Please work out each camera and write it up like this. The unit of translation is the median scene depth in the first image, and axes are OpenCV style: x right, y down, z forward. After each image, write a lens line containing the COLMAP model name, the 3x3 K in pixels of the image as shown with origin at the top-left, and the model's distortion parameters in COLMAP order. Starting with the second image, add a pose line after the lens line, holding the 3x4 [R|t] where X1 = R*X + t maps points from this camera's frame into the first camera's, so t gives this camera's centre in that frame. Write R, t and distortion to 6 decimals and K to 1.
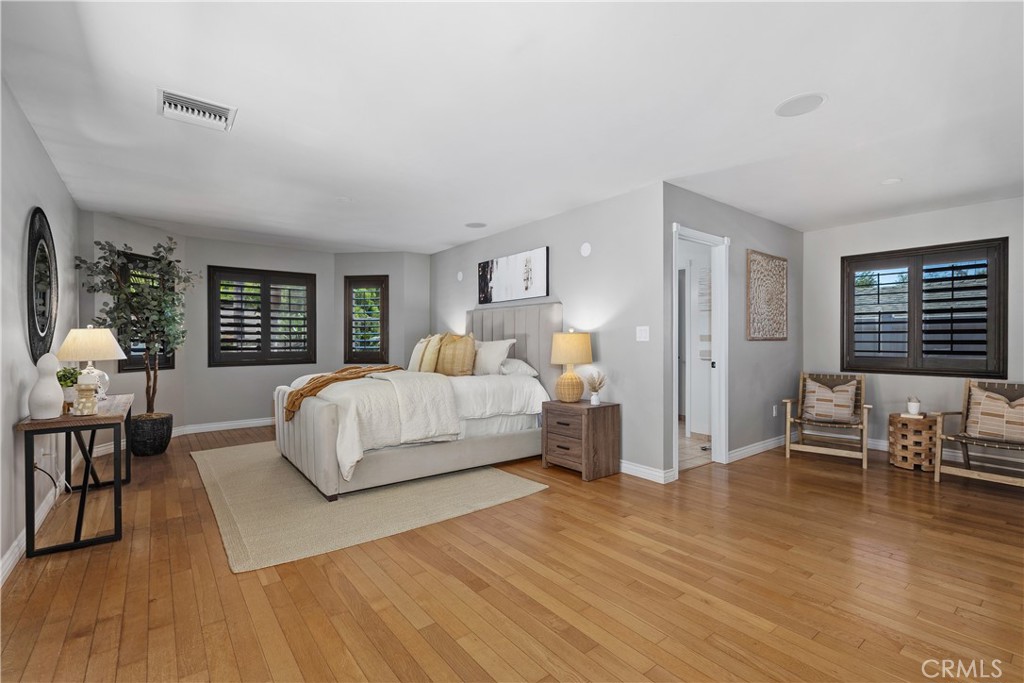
lens RADIAL K [[460.0, 0, 514.4], [0, 460.0, 343.7], [0, 0, 1]] dist [0.001210, -0.000590]
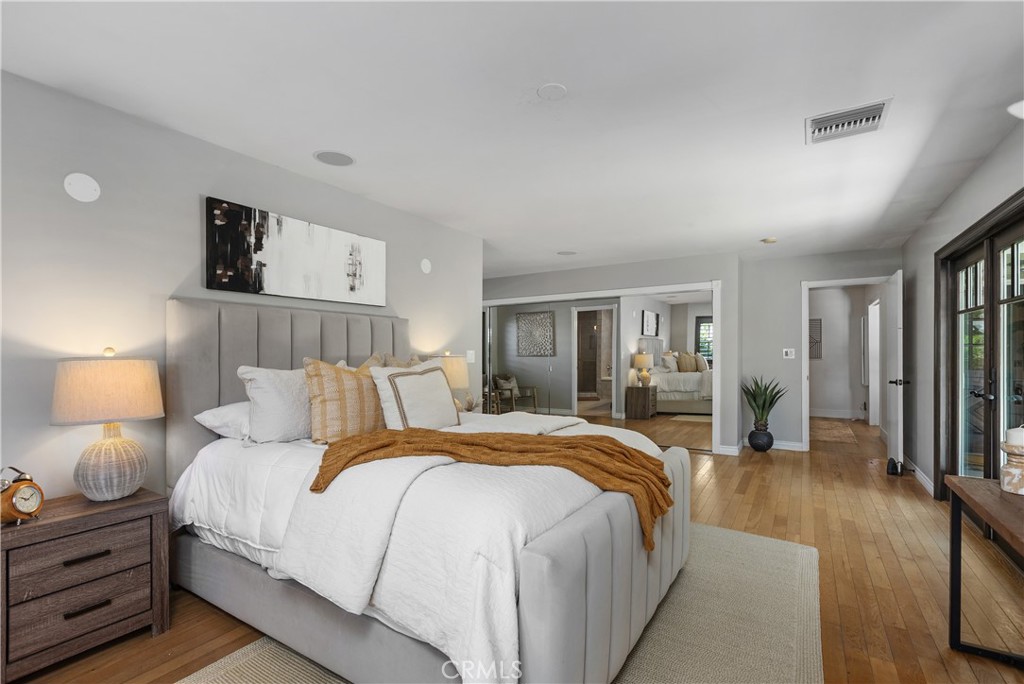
lens RADIAL K [[460.0, 0, 519.2], [0, 460.0, 352.6], [0, 0, 1]] dist [0.001210, -0.000590]
pose [[-0.349819, 0.002266, 0.936815, -0.772701], [0.009375, 0.999955, 0.001082, -0.027482], [-0.936770, 0.009161, -0.349825, 1.126937]]
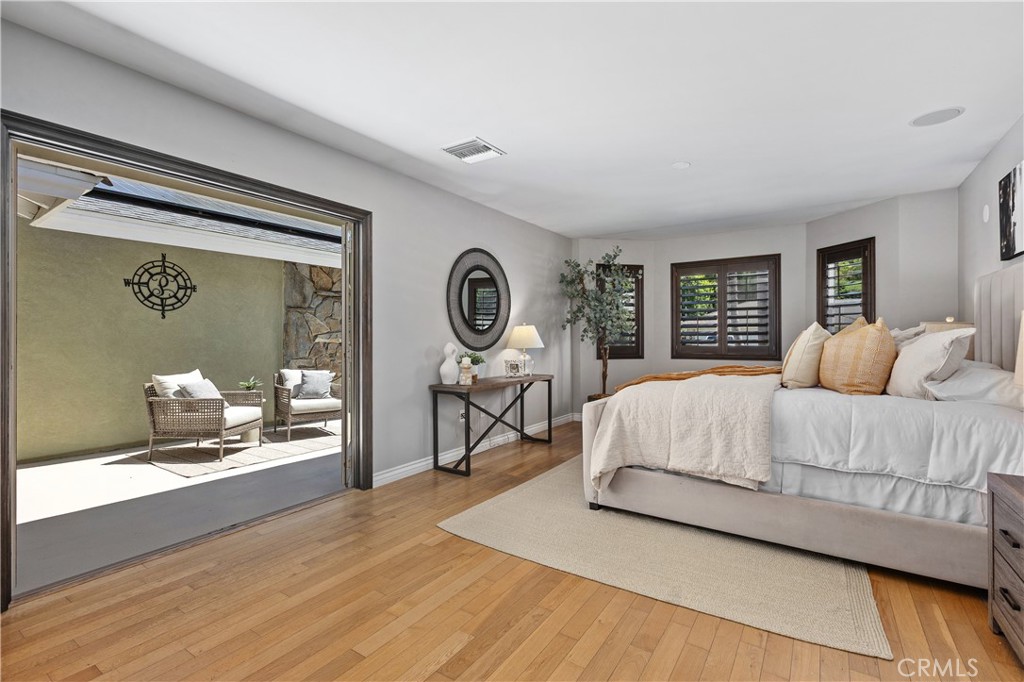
lens RADIAL K [[460.0, 0, 512.0], [0, 460.0, 333.7], [0, 0, 1]] dist [0.001210, -0.000590]
pose [[0.309717, -0.004838, -0.950816, 0.311906], [-0.001308, 0.999984, -0.005514, -0.001022], [0.950828, 0.002952, 0.309706, 0.413121]]
